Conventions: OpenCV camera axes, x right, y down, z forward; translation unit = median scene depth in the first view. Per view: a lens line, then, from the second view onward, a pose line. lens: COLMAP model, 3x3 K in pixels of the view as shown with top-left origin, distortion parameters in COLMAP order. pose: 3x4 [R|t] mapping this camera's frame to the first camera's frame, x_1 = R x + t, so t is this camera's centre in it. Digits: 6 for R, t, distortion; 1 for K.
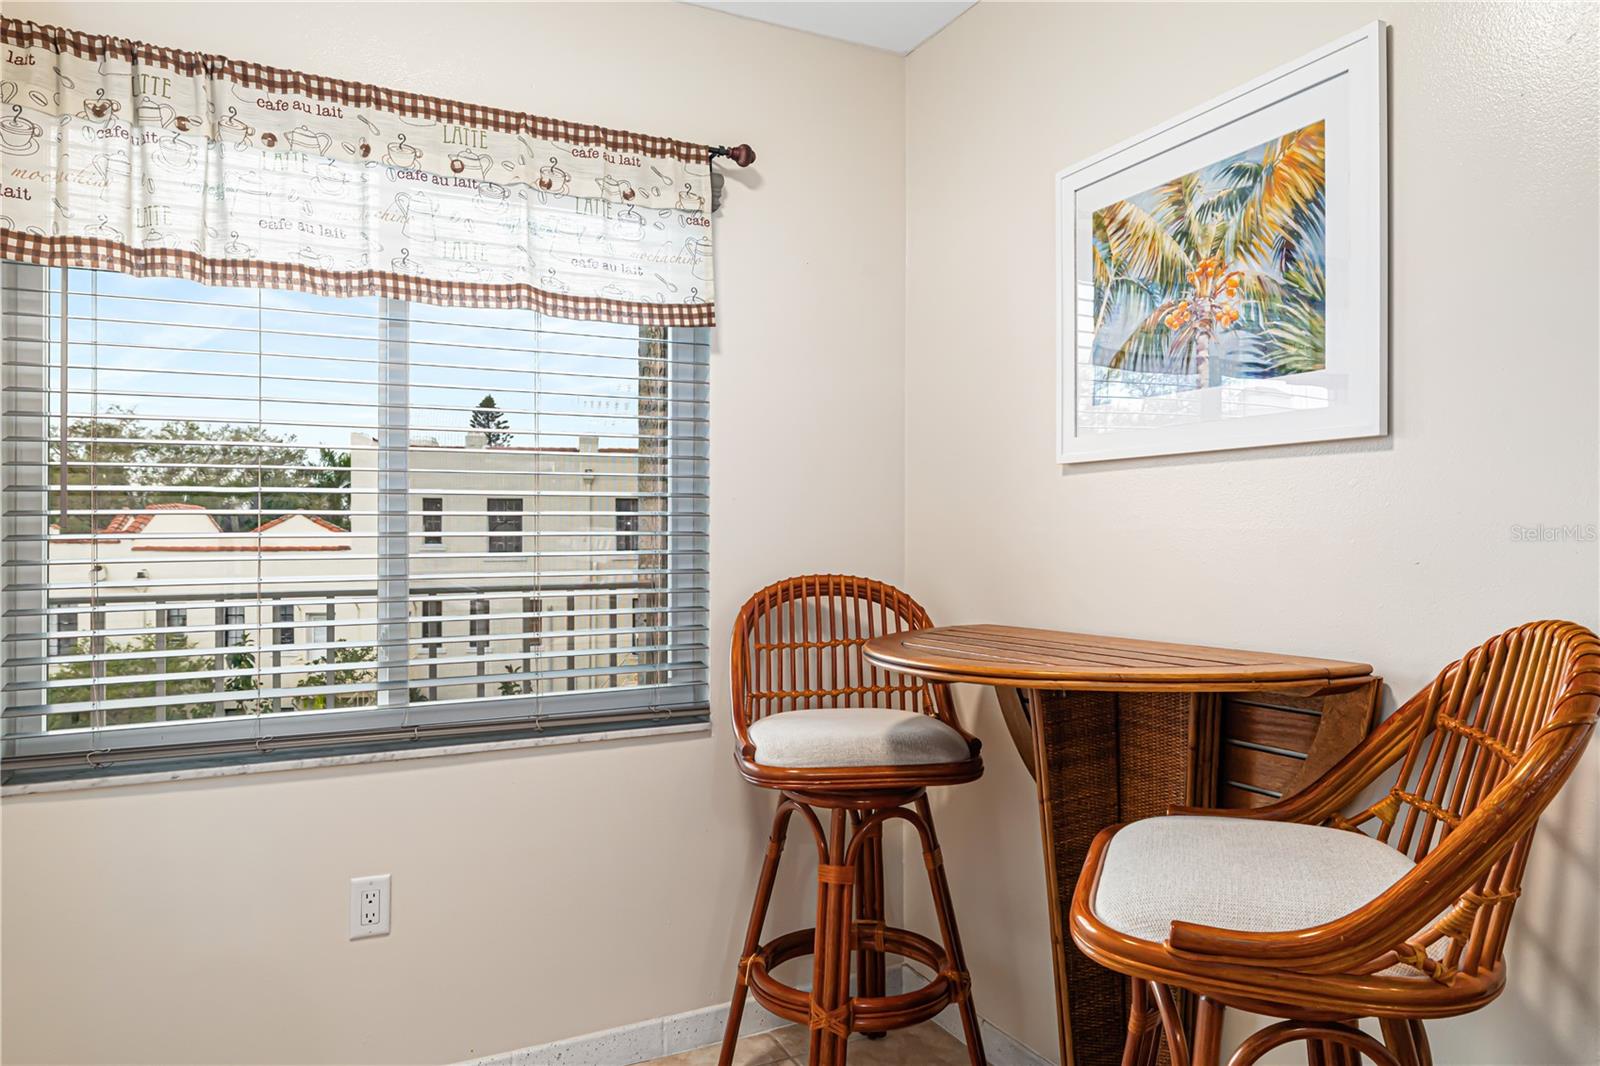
lens RADIAL K [[1014.3, 0, 800.0], [0, 1014.3, 533.0], [0, 0, 1]] dist [-0.001336, -0.000601]
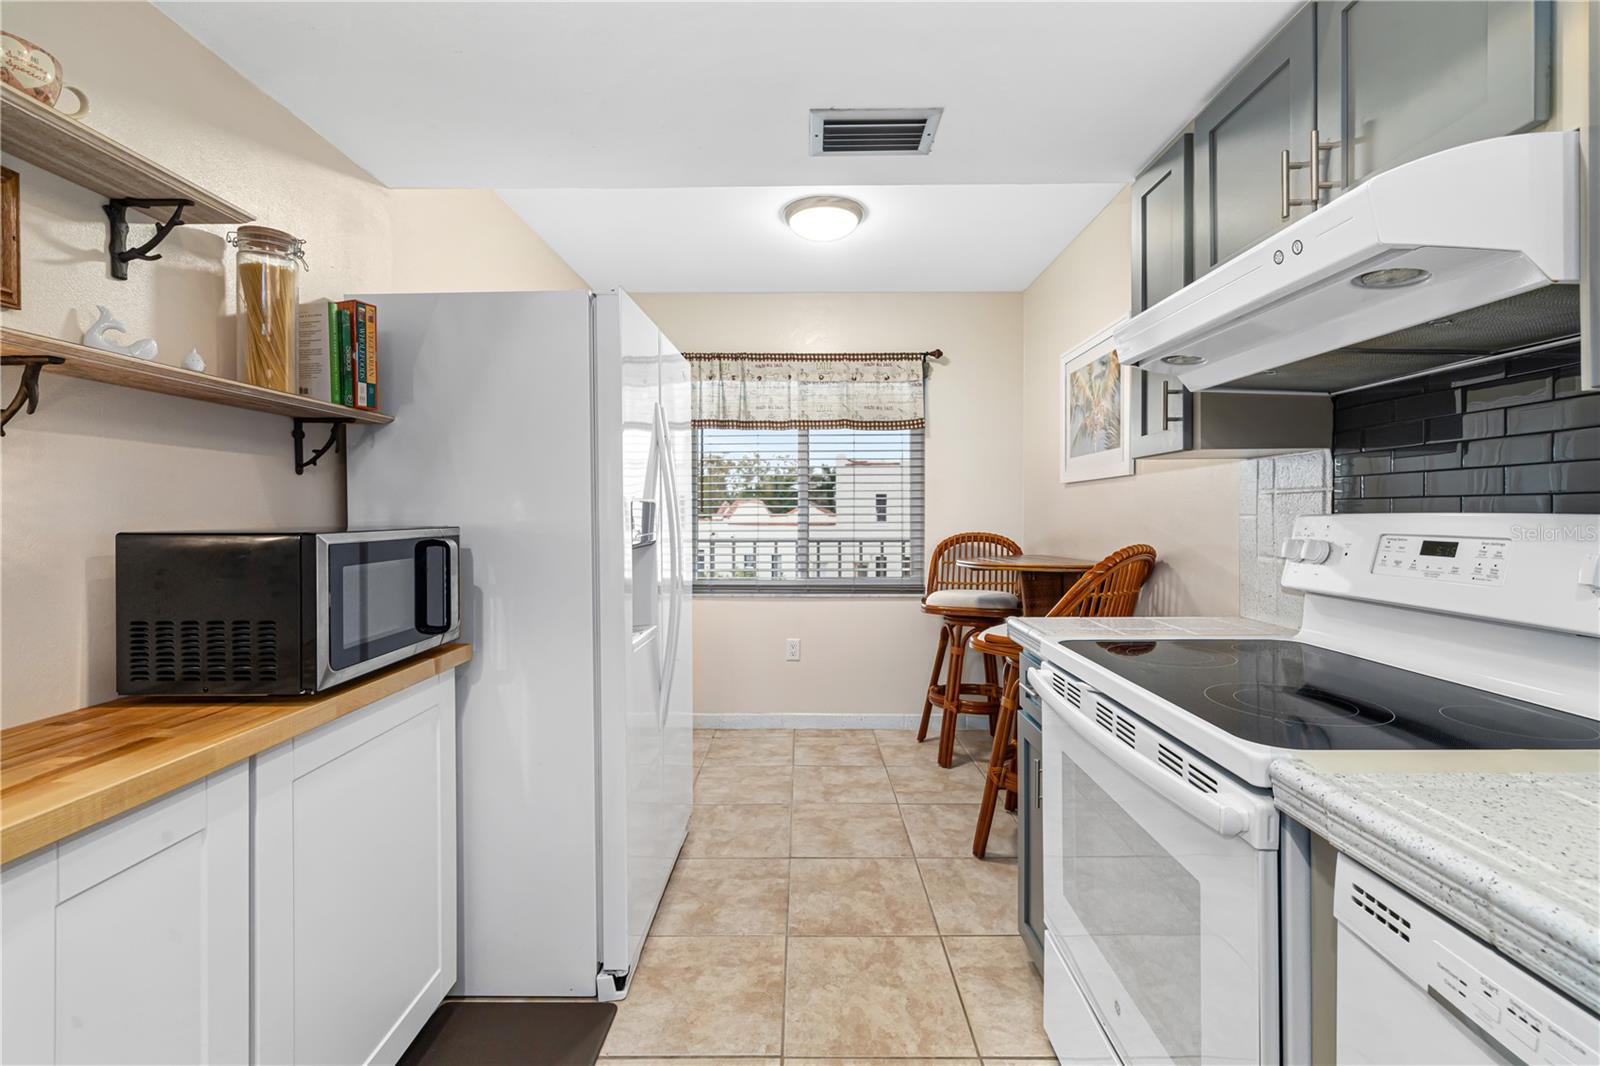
lens RADIAL K [[681.1, 0, 805.3], [0, 681.1, 541.1], [0, 0, 1]] dist [0.002252, 0.000429]
pose [[0.890471, 0.020228, -0.454589, 0.431731], [-0.003147, 0.999261, 0.038298, 0.003876], [0.455028, -0.032673, 0.889877, -0.609820]]
